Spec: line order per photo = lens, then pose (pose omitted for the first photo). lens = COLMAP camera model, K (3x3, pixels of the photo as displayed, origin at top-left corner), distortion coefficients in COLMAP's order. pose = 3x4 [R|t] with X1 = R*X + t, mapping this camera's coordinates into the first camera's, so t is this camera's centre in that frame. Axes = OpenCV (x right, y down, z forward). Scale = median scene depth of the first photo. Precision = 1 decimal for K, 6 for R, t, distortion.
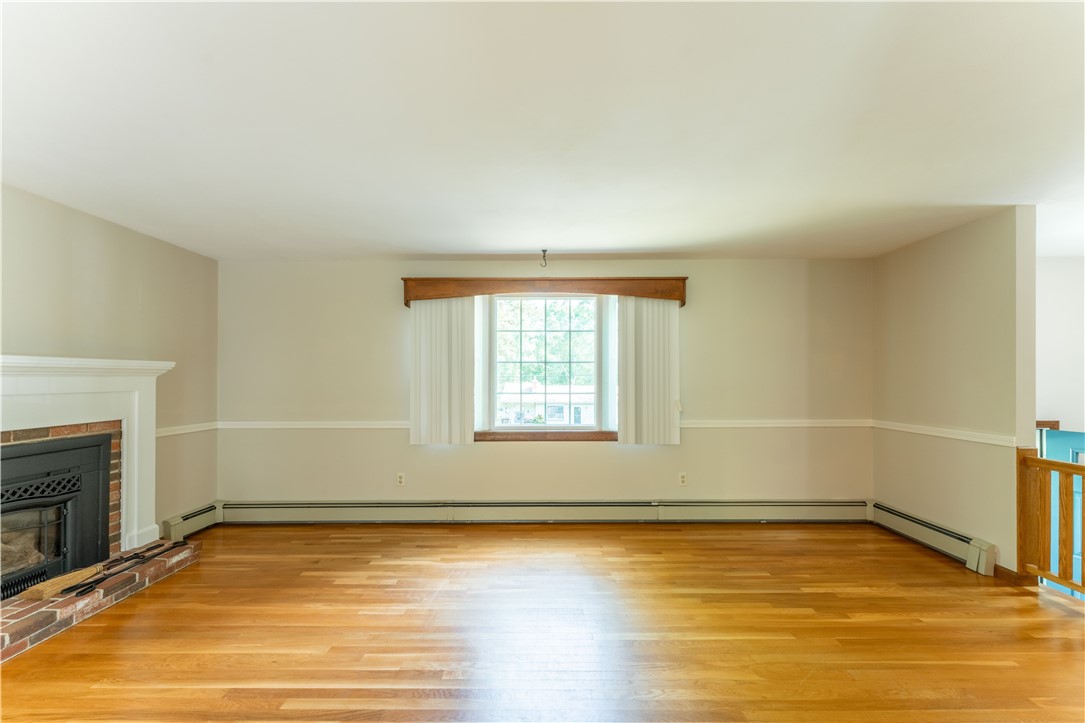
lens RADIAL K [[429.1, 0, 540.6], [0, 429.1, 366.1], [0, 0, 1]] dist [0.000329, -0.000094]
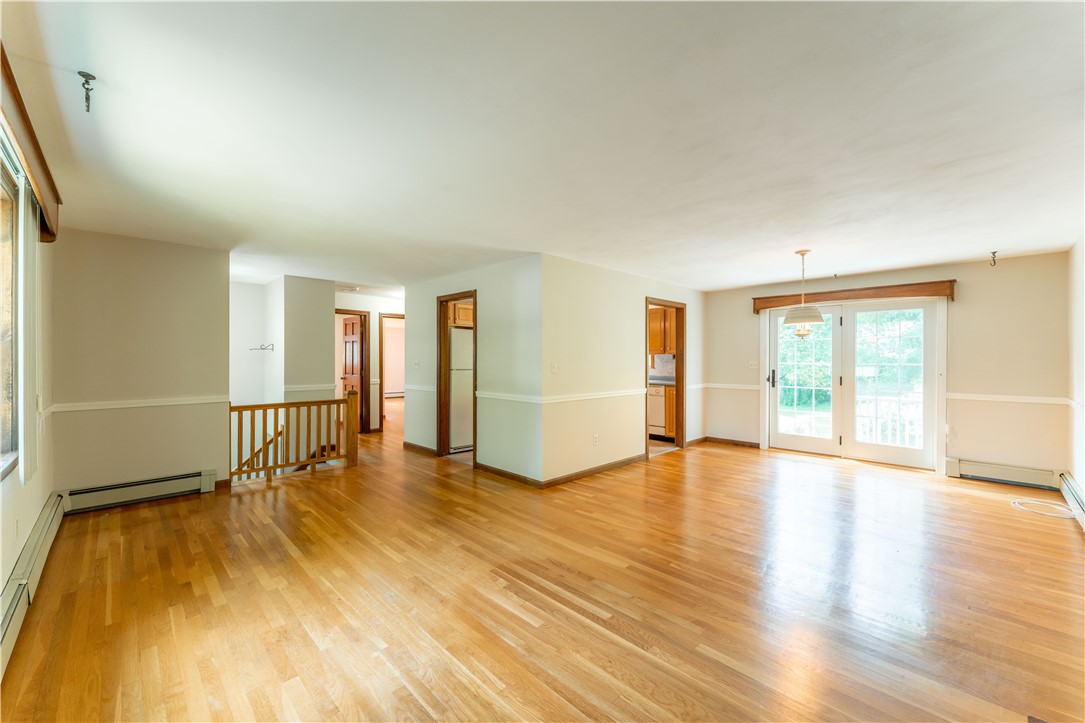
lens RADIAL K [[452.4, 0, 542.5], [0, 452.4, 361.5], [0, 0, 1]] dist [-0.000380, -0.000097]
pose [[-0.700463, -0.005619, 0.713666, -0.822590], [-0.018333, 0.999781, -0.010122, 0.032817], [-0.713453, -0.020174, -0.700413, 1.219666]]
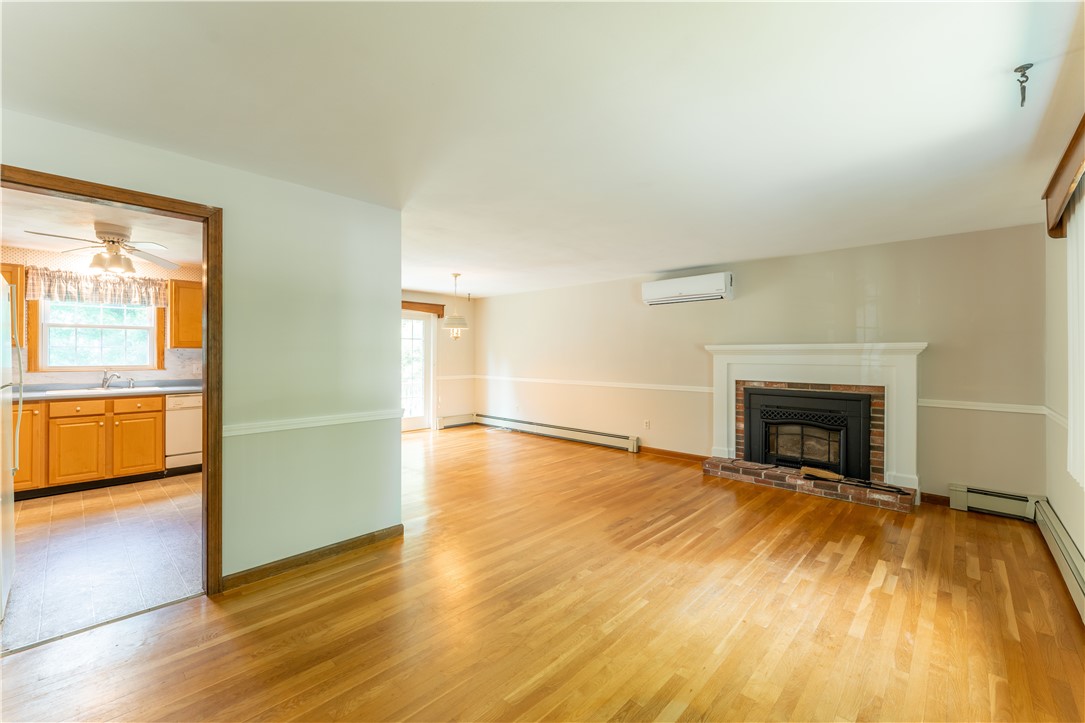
lens RADIAL K [[451.1, 0, 541.1], [0, 451.1, 349.8], [0, 0, 1]] dist [0.000215, -0.000065]
pose [[-0.667801, -0.008062, -0.744296, 0.830377], [0.016485, 0.999536, -0.025618, 0.027369], [0.744157, -0.029377, -0.667358, 1.159438]]
